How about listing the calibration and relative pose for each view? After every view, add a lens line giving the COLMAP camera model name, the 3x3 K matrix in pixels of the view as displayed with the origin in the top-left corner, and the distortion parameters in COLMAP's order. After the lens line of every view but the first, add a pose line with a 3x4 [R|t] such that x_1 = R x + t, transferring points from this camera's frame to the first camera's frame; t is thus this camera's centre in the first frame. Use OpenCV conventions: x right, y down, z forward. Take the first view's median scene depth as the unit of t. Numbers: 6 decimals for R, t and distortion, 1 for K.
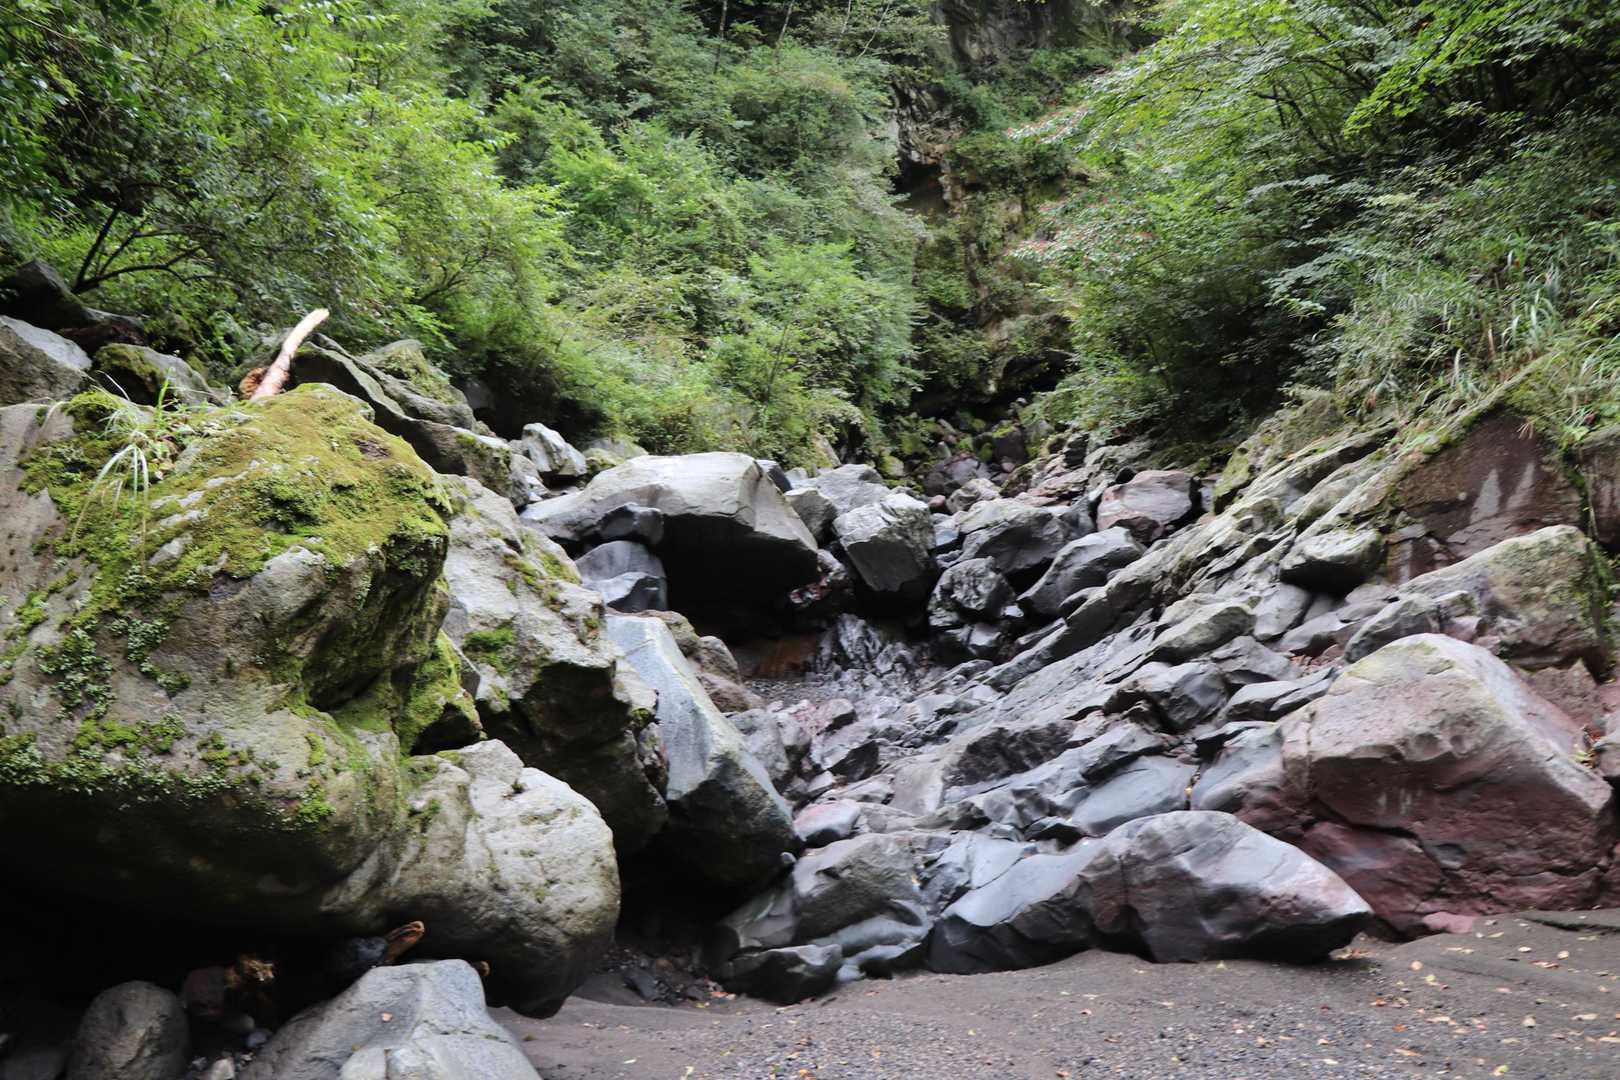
lens RADIAL K [[1389.4, 0, 810.0], [0, 1389.4, 540.0], [0, 0, 1]] dist [-0.135099, 0.005082]
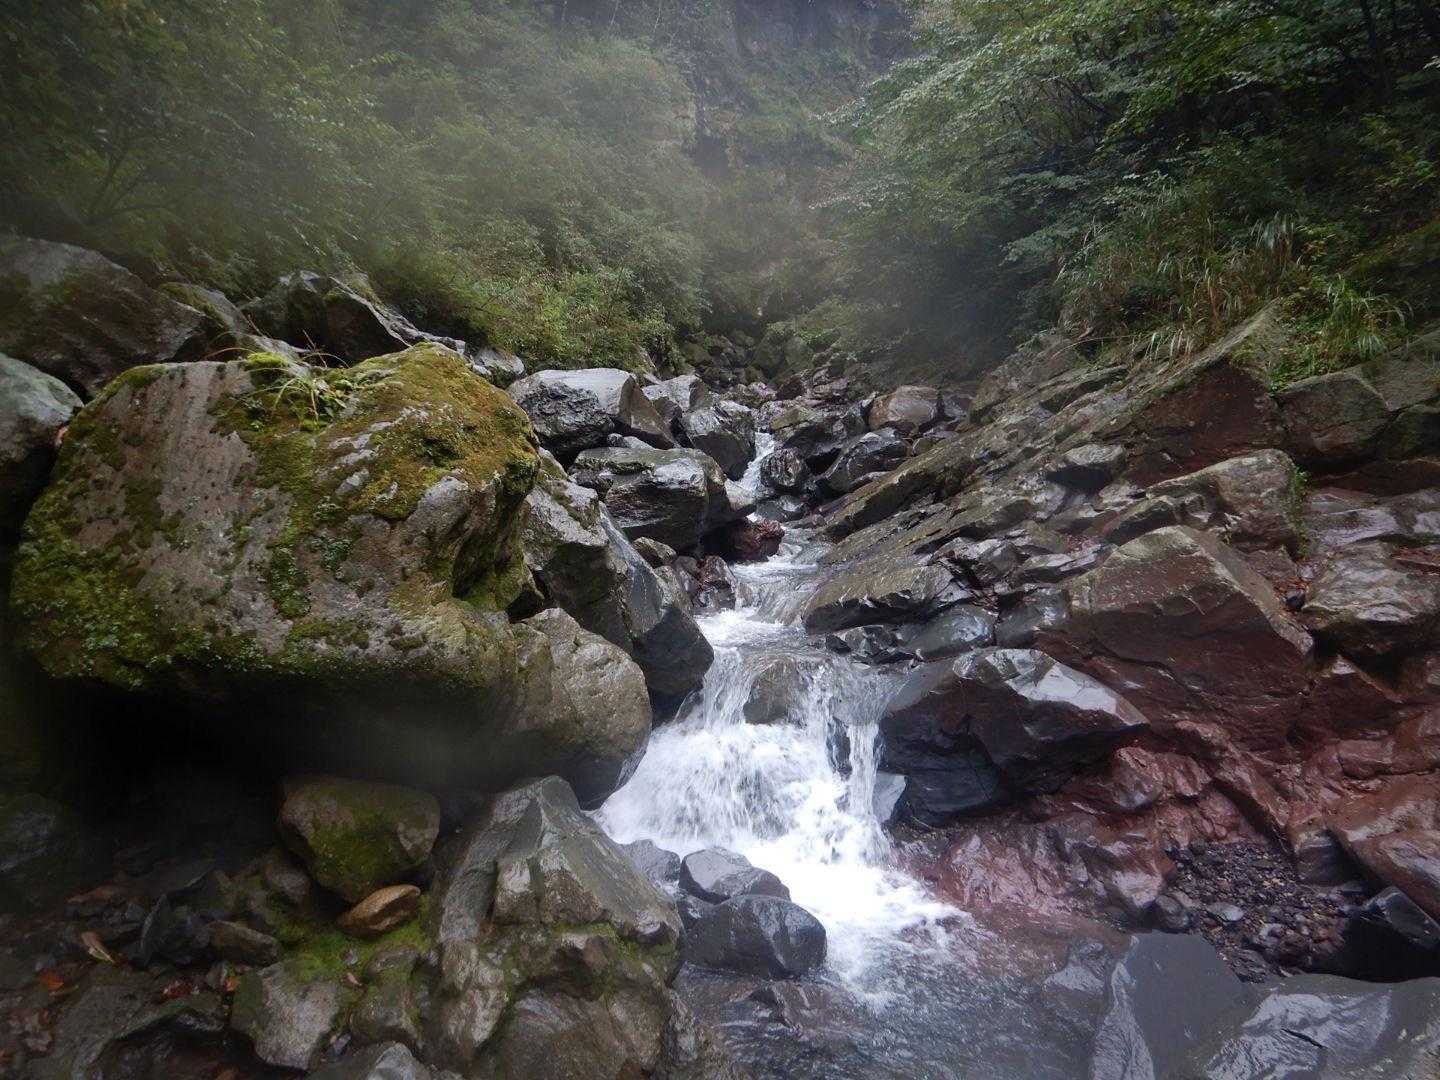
lens RADIAL K [[1006.2, 0, 720.0], [0, 1006.2, 540.0], [0, 0, 1]] dist [-0.007277, -0.002405]
pose [[0.993248, 0.001272, 0.116006, -0.127792], [-0.015137, 0.992812, 0.118721, -0.029830], [-0.115021, -0.119675, 0.986128, 0.007942]]
